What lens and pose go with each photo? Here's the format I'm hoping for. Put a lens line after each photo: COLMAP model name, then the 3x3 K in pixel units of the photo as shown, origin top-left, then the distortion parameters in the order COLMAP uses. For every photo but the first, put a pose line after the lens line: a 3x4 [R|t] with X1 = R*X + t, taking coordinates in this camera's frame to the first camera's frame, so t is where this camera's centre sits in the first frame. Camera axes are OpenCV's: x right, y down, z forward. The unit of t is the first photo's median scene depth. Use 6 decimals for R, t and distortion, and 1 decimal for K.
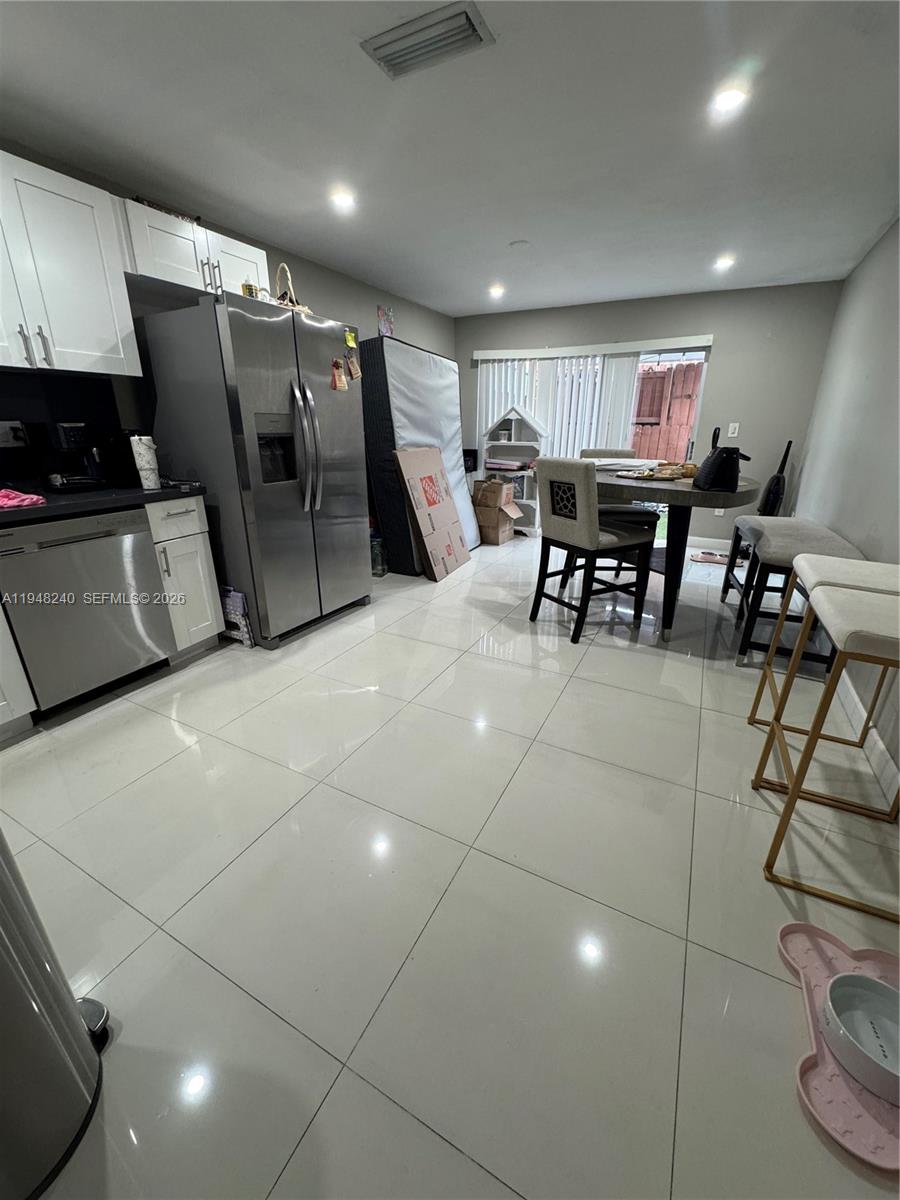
lens RADIAL K [[480.6, 0, 450.0], [0, 480.6, 600.0], [0, 0, 1]] dist [-0.001797, -0.000491]
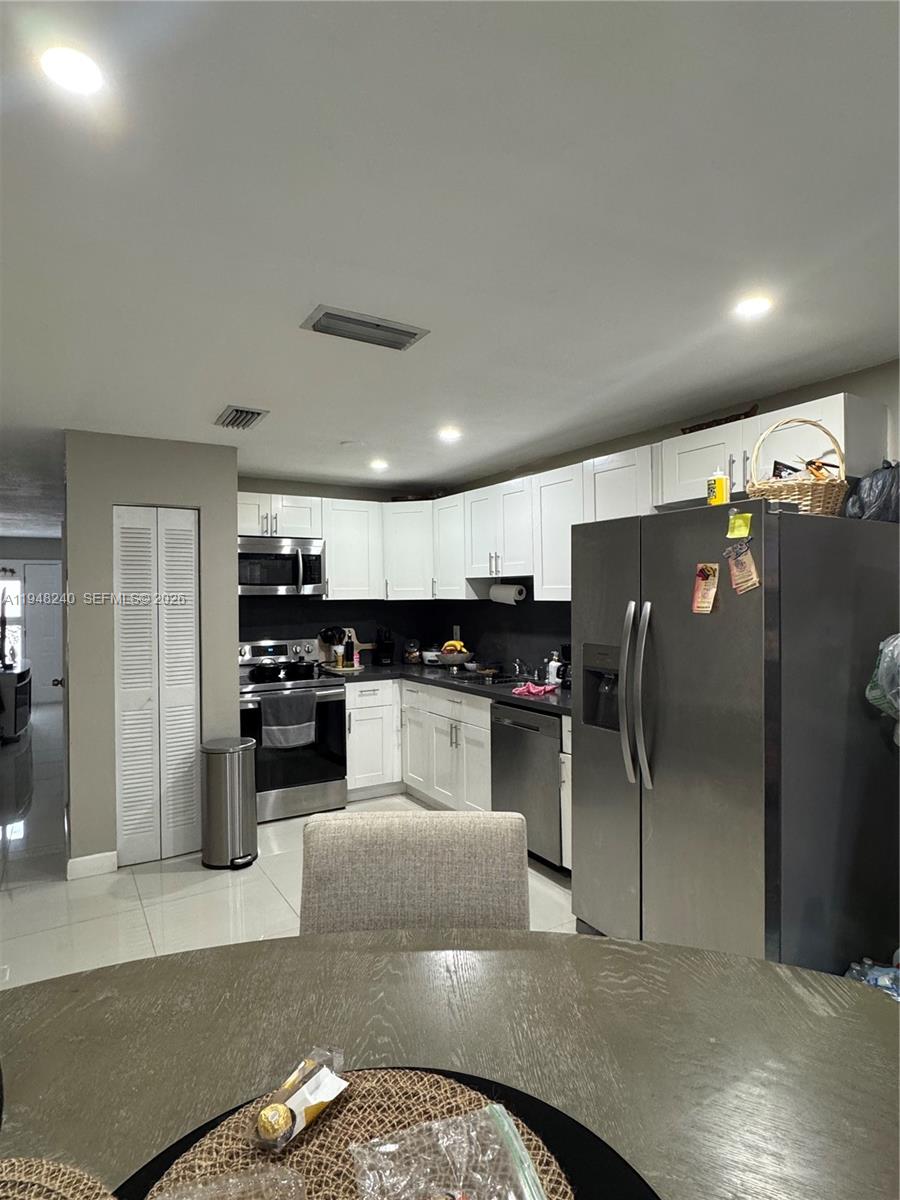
lens RADIAL K [[659.1, 0, 450.0], [0, 659.1, 600.0], [0, 0, 1]] dist [0.003328, 0.000661]
pose [[-0.521018, 0.008453, -0.853504, 0.687704], [-0.283178, 0.941603, 0.182190, -0.579041], [0.805202, 0.336618, -0.488198, 1.291072]]
